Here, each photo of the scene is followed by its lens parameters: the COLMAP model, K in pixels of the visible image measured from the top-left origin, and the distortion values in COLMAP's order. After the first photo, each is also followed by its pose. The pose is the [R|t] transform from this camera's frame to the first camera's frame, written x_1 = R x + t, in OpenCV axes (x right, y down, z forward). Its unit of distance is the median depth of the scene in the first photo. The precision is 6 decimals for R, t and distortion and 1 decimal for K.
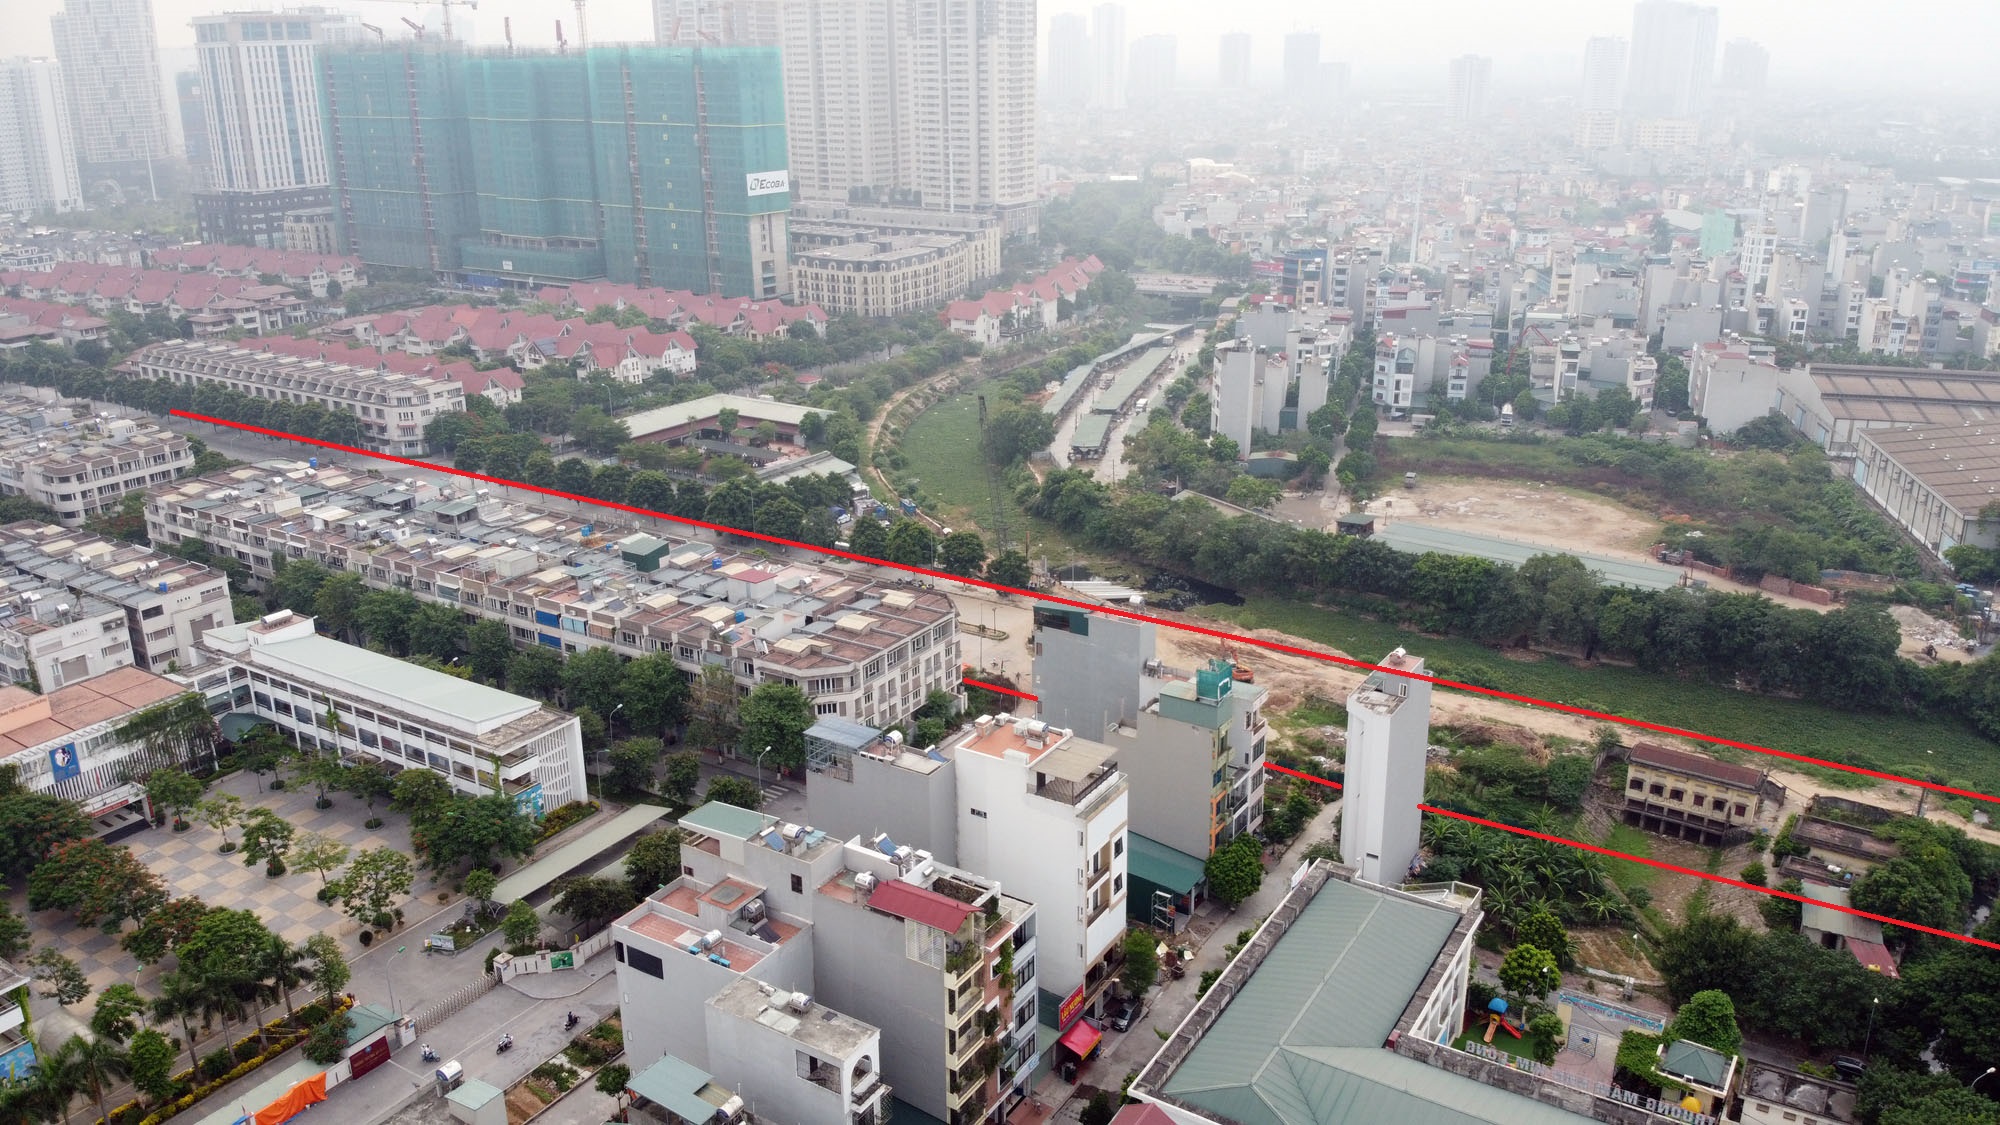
lens RADIAL K [[1470.0, 0, 994.8], [0, 1470.0, 619.2], [0, 0, 1]] dist [0.149943, -0.319830]
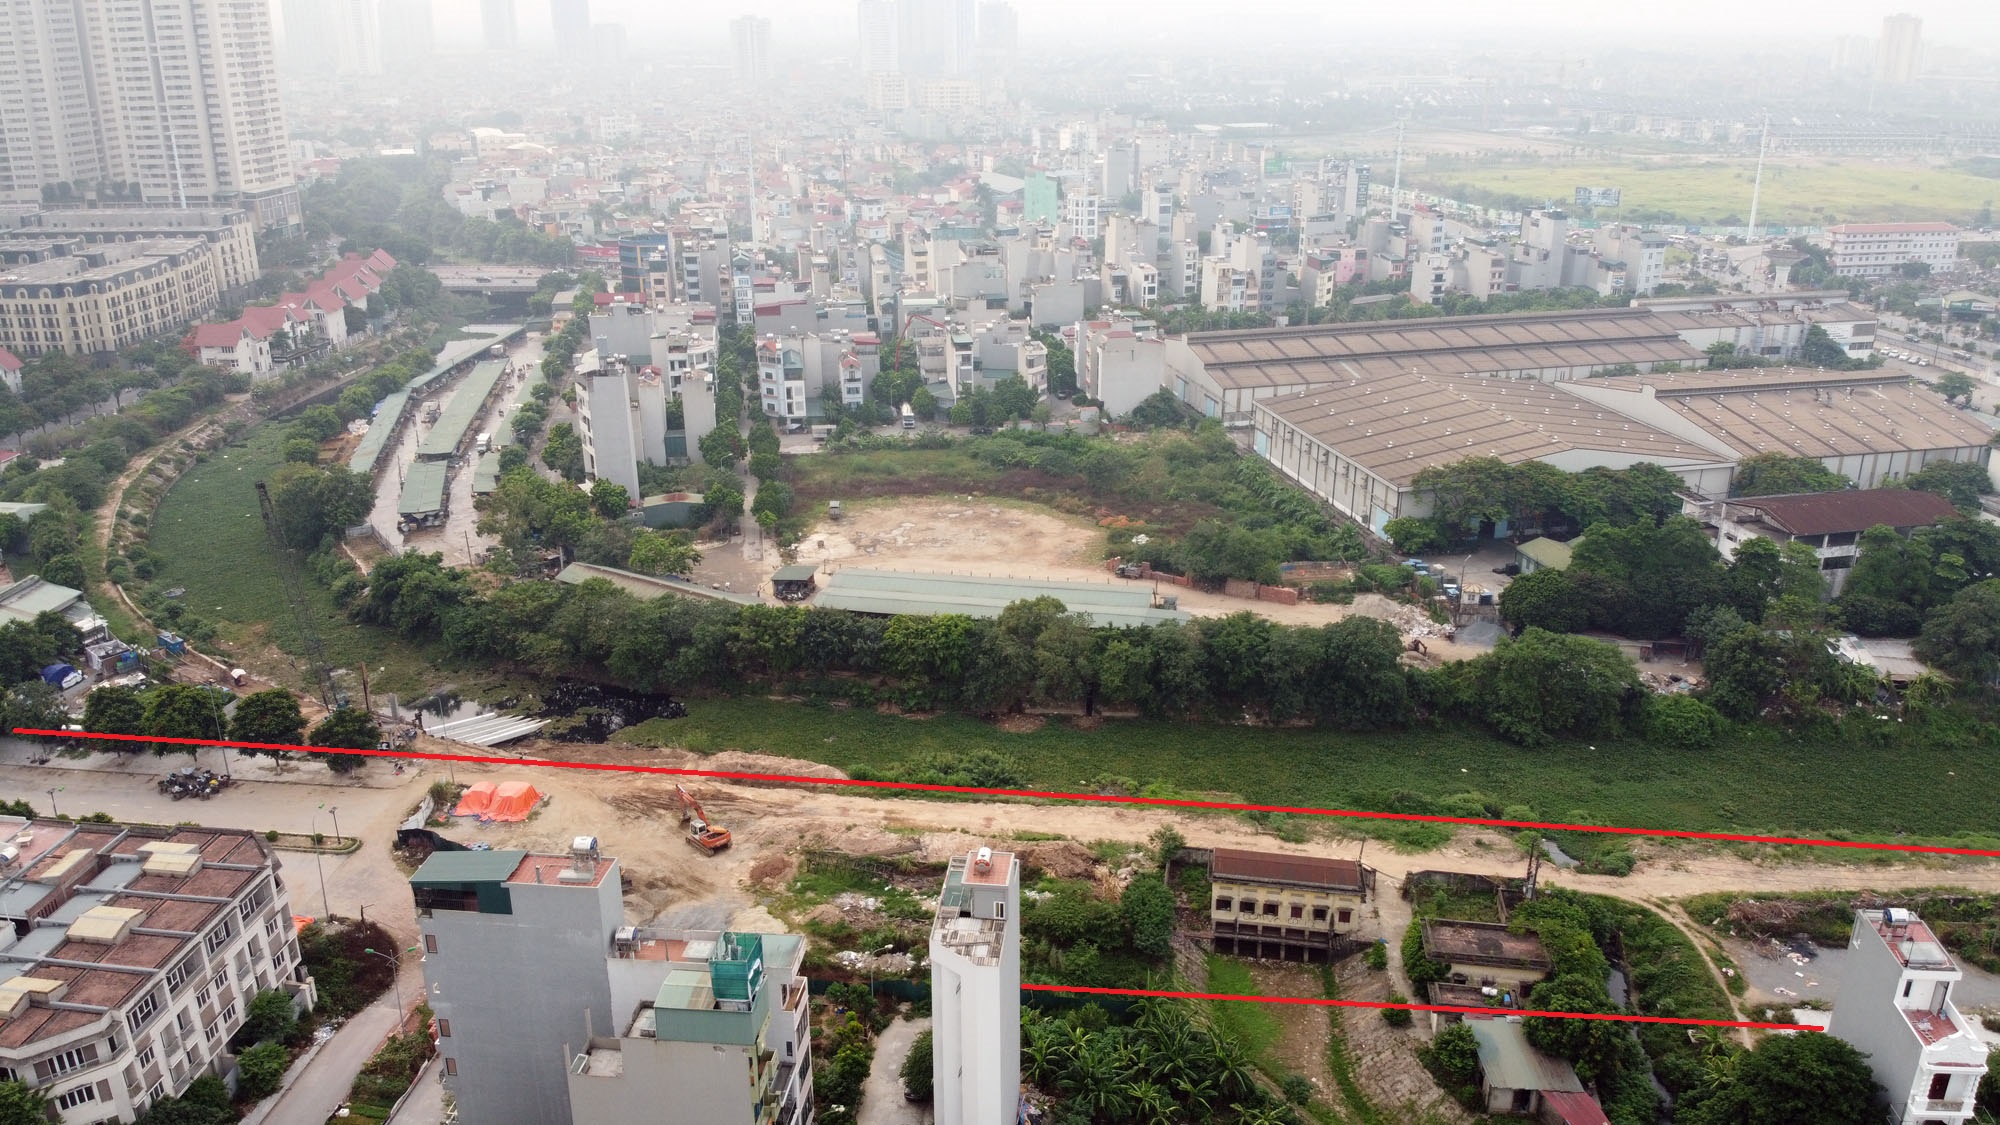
lens RADIAL K [[1496.6, 0, 1023.6], [0, 1496.6, 572.1], [0, 0, 1]] dist [0.082200, -0.198230]
pose [[0.892646, -0.146966, 0.426127, 0.002537], [0.150693, 0.988260, 0.025168, -0.061788], [-0.424823, 0.041748, 0.904313, 0.166207]]
